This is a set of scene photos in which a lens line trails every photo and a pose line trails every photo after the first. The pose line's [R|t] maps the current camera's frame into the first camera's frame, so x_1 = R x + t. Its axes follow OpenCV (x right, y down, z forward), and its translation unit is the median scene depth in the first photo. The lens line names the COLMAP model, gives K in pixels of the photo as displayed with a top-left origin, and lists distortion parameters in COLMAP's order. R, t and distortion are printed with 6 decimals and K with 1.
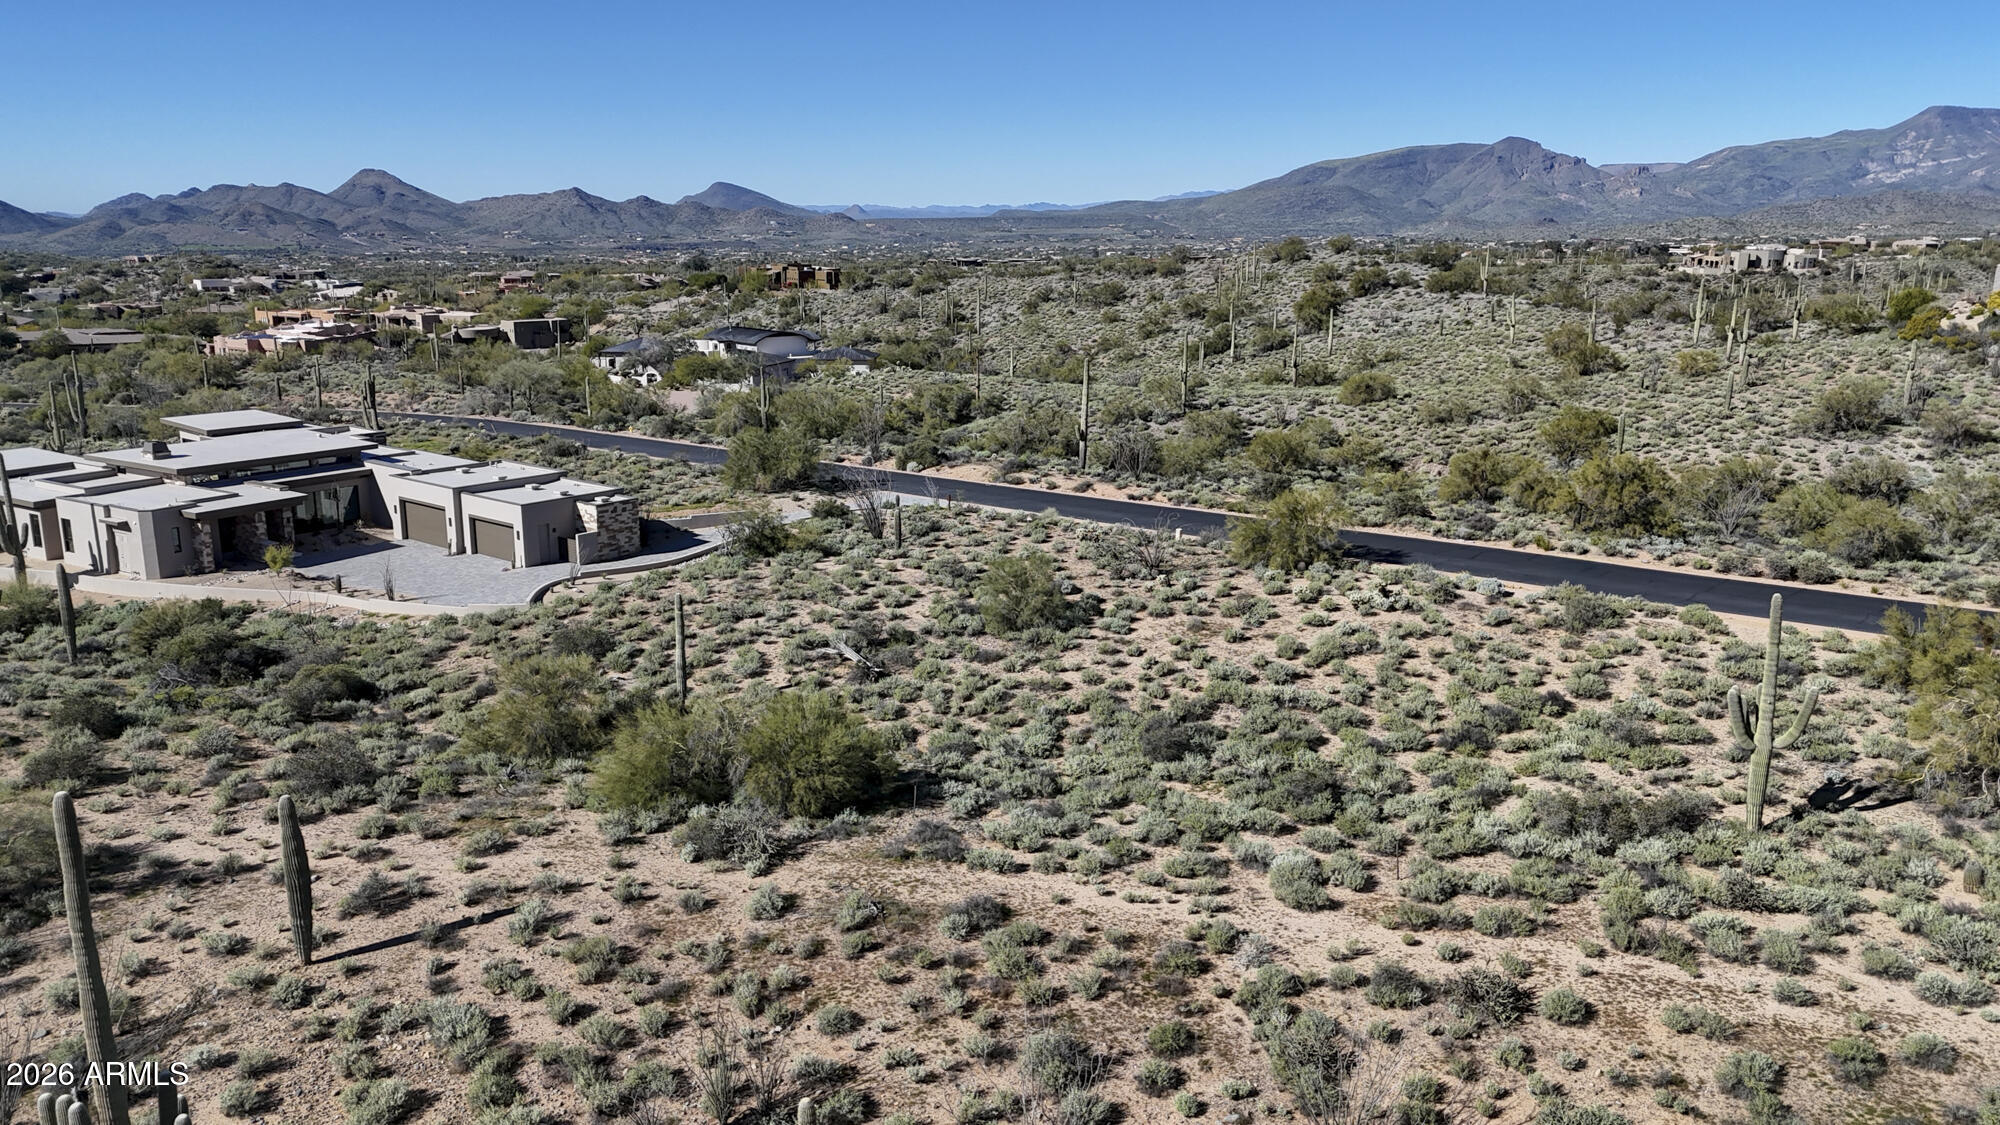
lens RADIAL K [[1476.2, 0, 989.9], [0, 1476.2, 563.1], [0, 0, 1]] dist [0.069331, -0.058942]
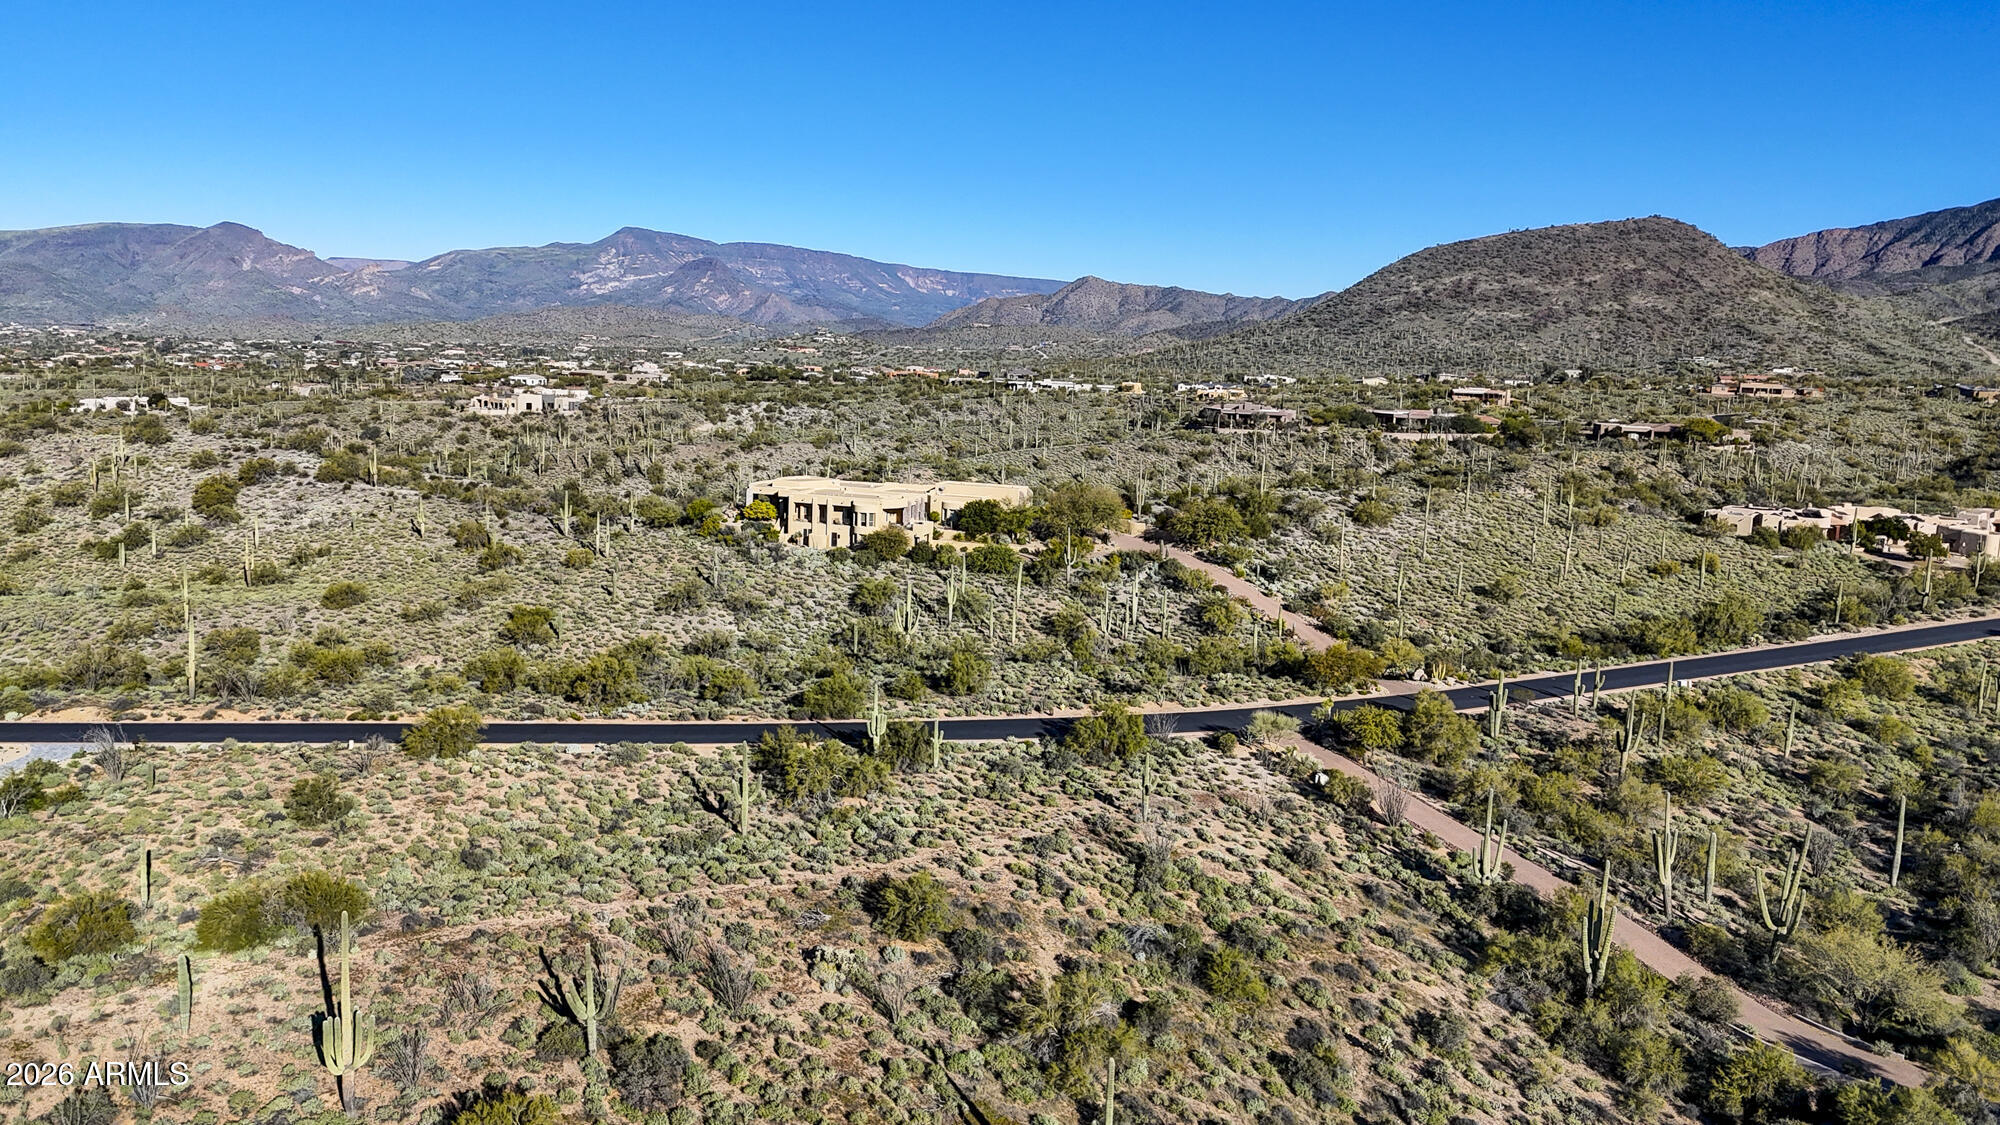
lens RADIAL K [[1563.4, 0, 1000.0], [0, 1563.4, 562.5], [0, 0, 1]] dist [0.077386, -0.076546]
pose [[0.716368, -0.074522, 0.693731, -0.297272], [0.123796, 0.992080, -0.021265, -0.051544], [-0.686652, 0.101115, 0.719920, -0.375243]]
